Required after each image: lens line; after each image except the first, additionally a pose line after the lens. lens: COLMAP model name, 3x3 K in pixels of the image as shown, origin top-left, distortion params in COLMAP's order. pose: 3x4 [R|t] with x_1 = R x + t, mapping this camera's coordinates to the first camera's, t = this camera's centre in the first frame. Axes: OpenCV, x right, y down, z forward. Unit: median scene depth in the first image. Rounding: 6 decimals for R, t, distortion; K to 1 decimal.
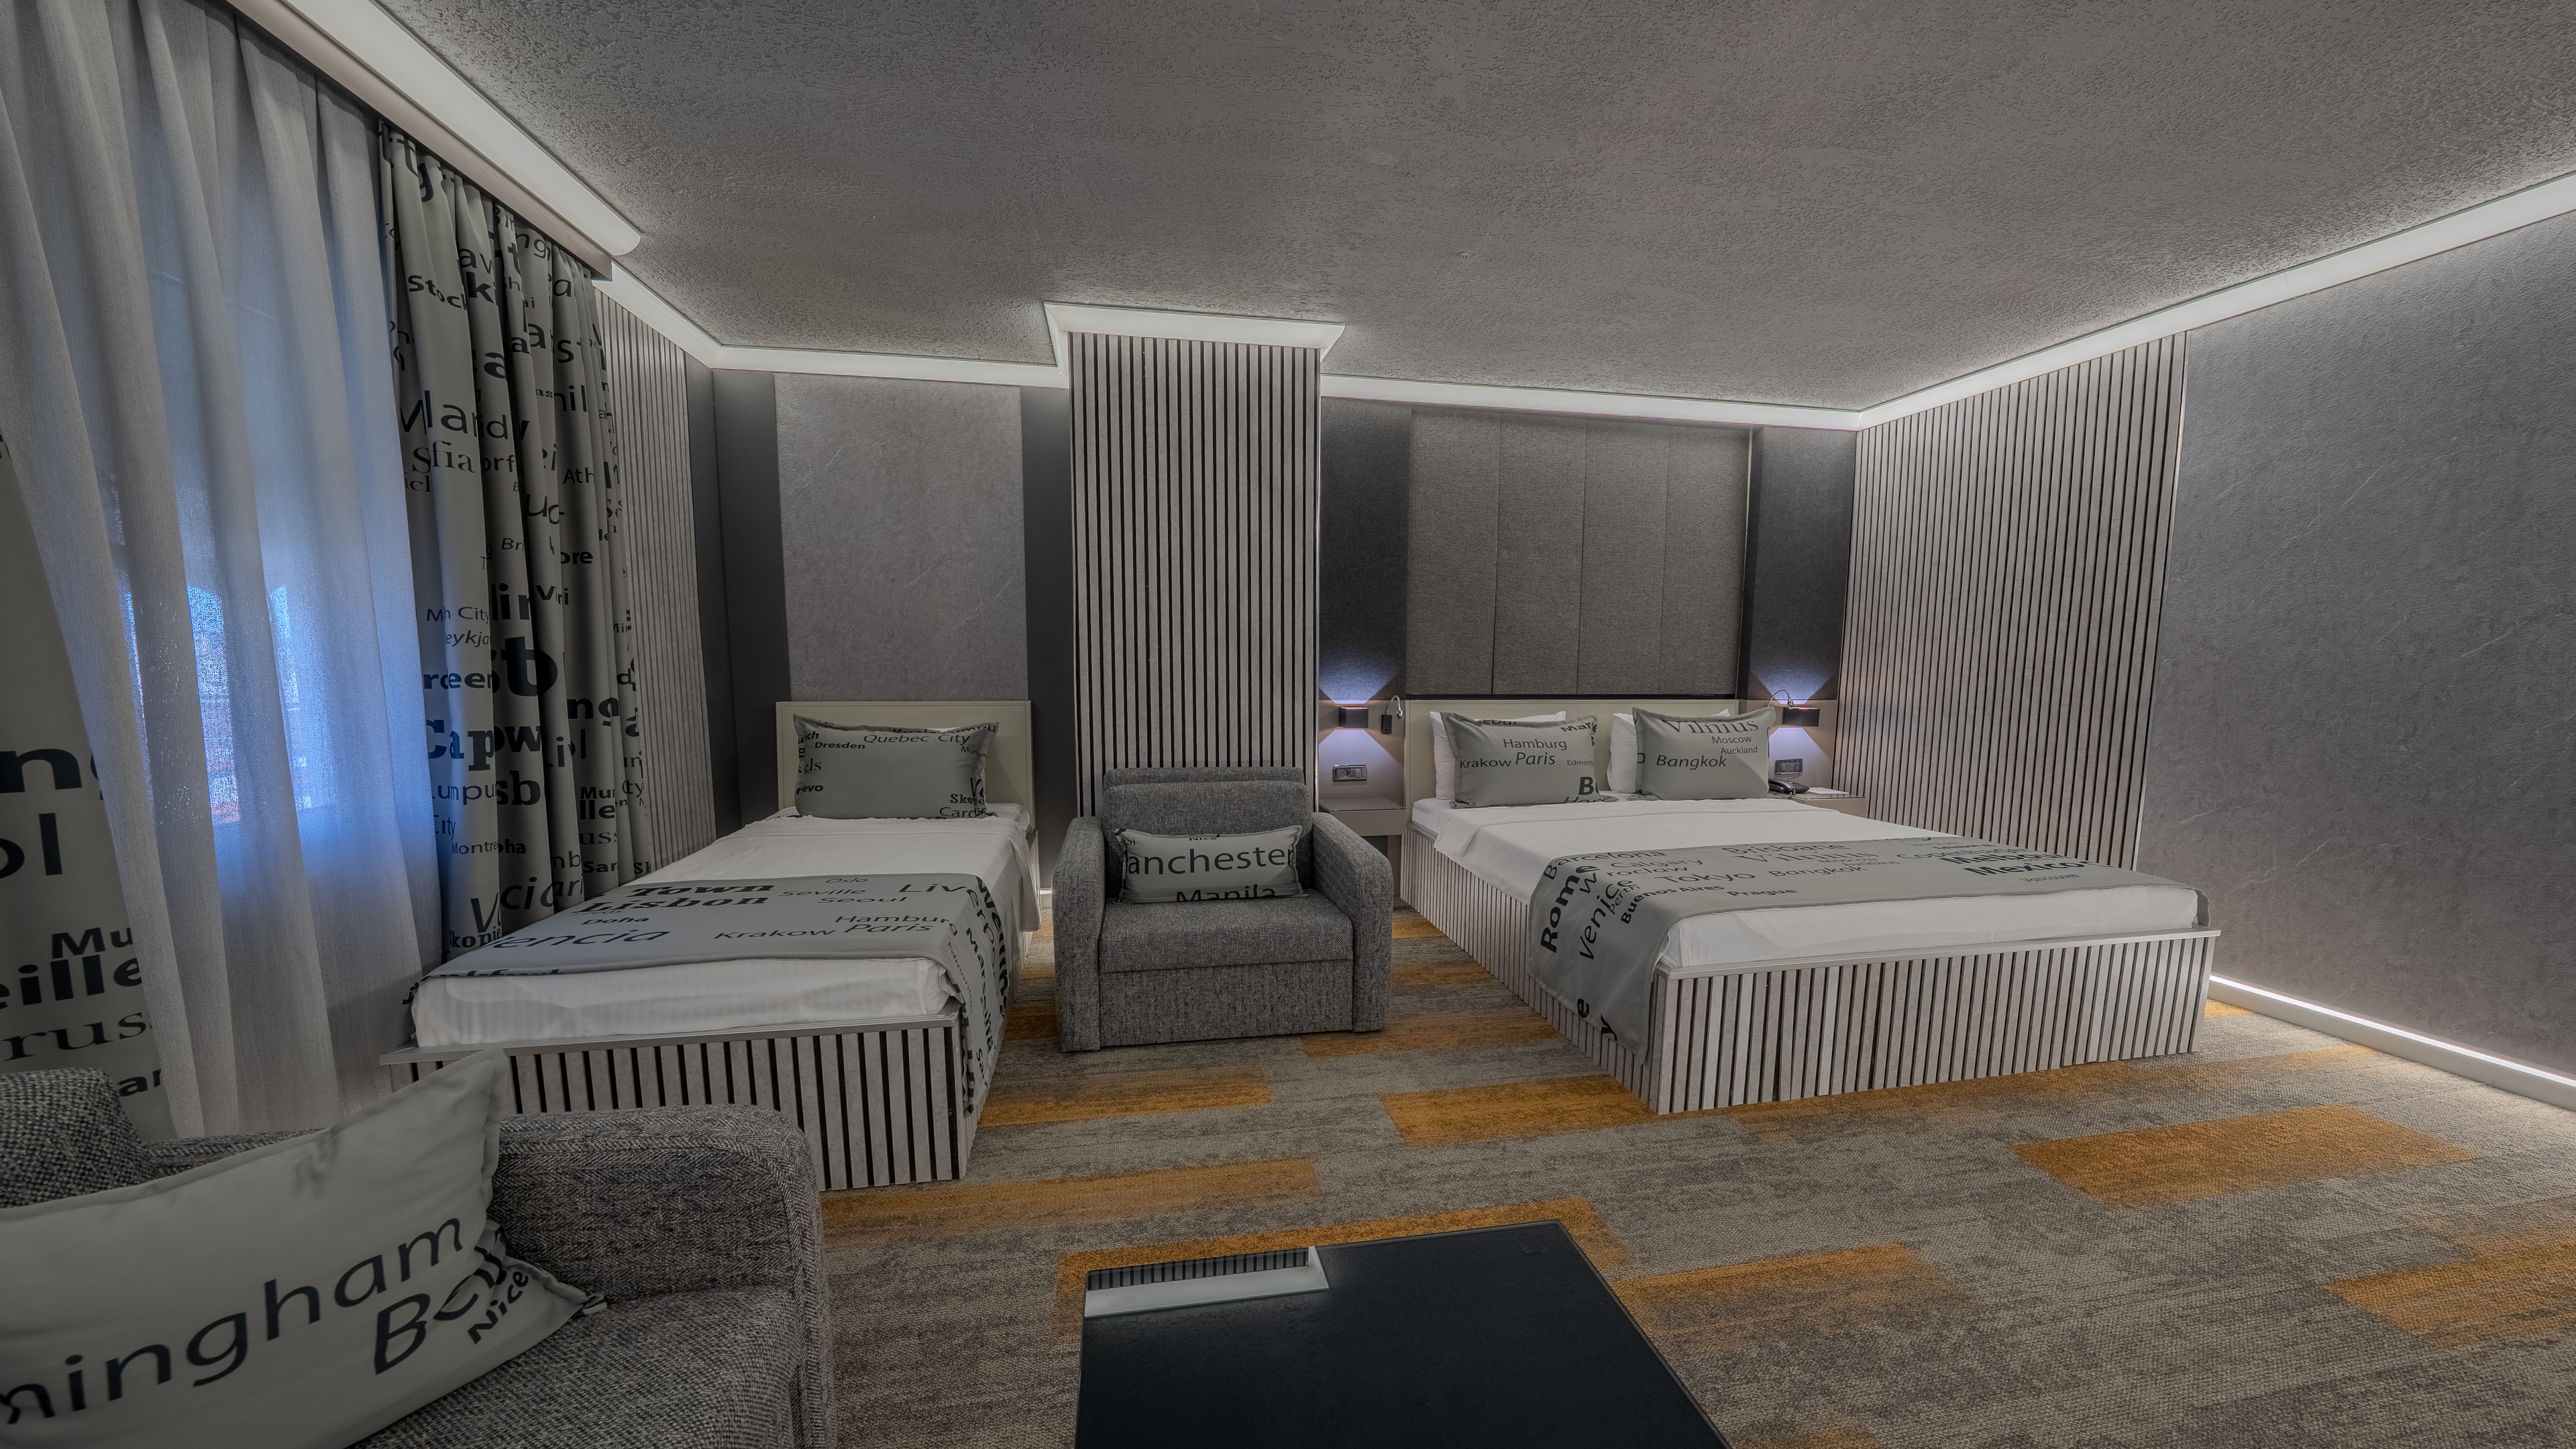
lens RADIAL K [[944.8, 0, 1293.1], [0, 944.8, 780.4], [0, 0, 1]] dist [-0.015183, 0.000200]
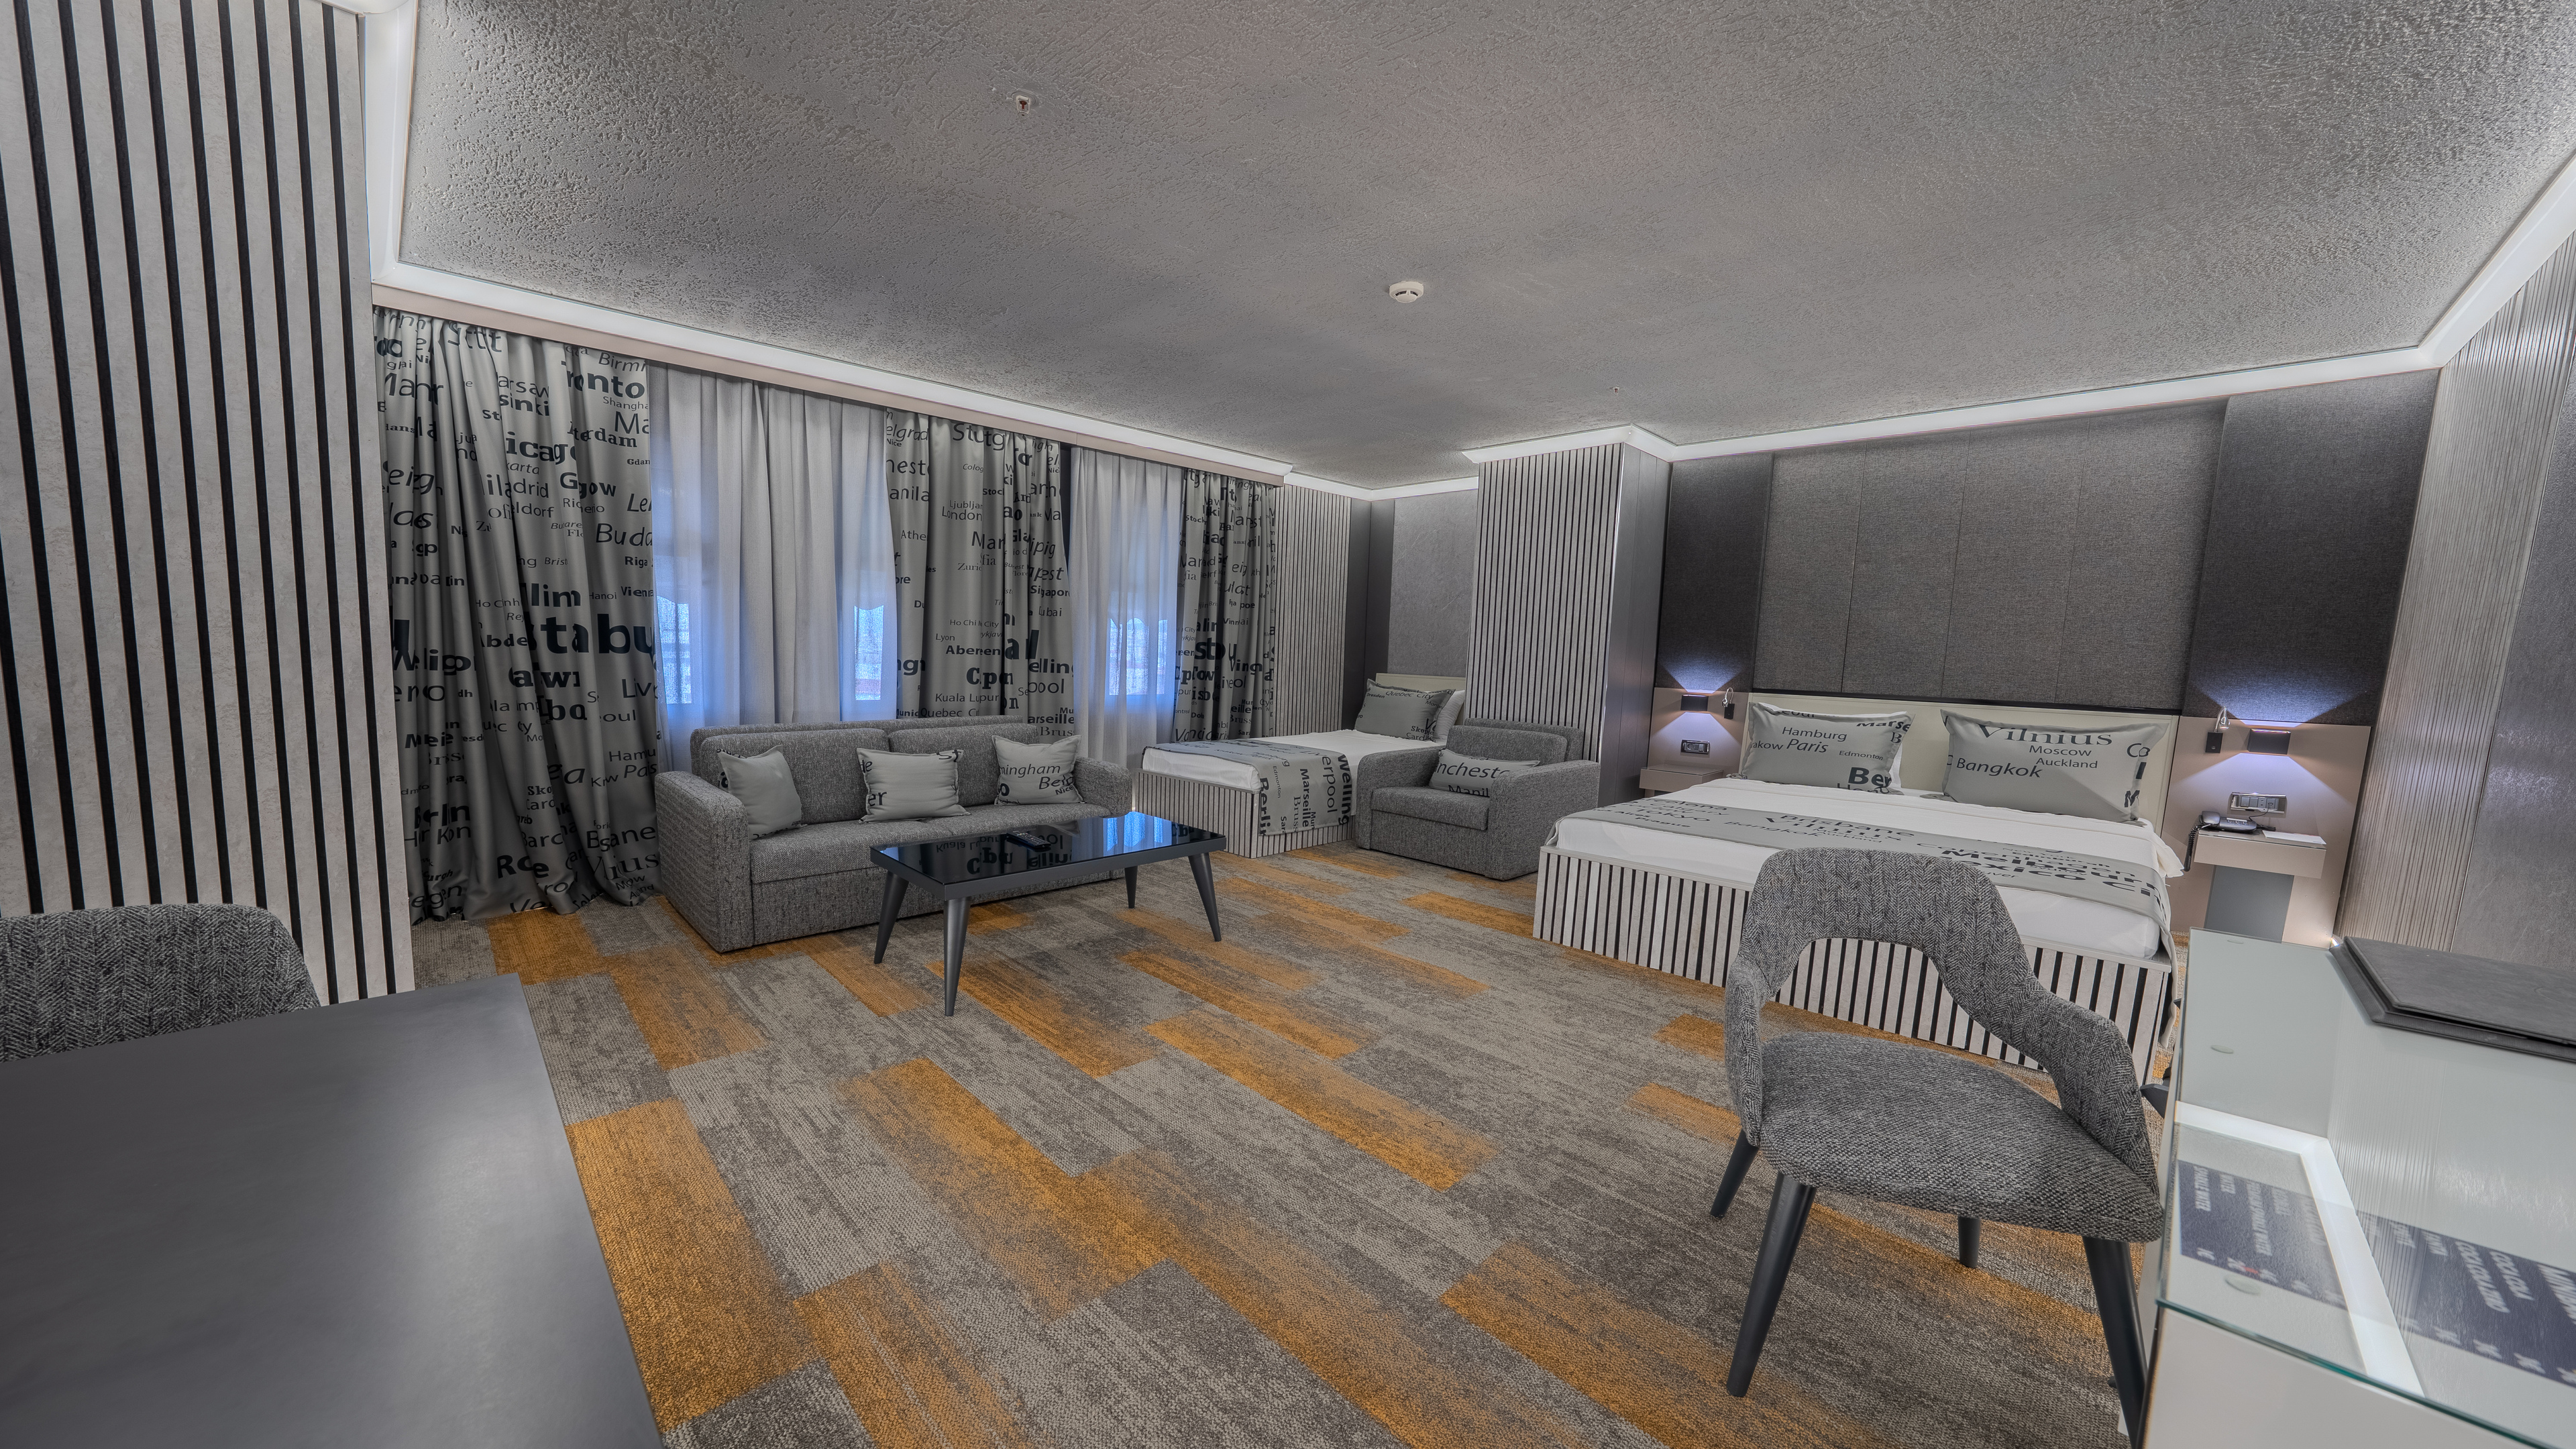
lens RADIAL K [[877.6, 0, 1288.0], [0, 877.6, 724.5], [0, 0, 1]] dist [-0.001178, -0.000010]
pose [[0.565093, 0.084856, -0.820652, 1.296756], [-0.127705, 0.991705, 0.014607, 0.026951], [0.815084, 0.096547, 0.571242, -0.221287]]
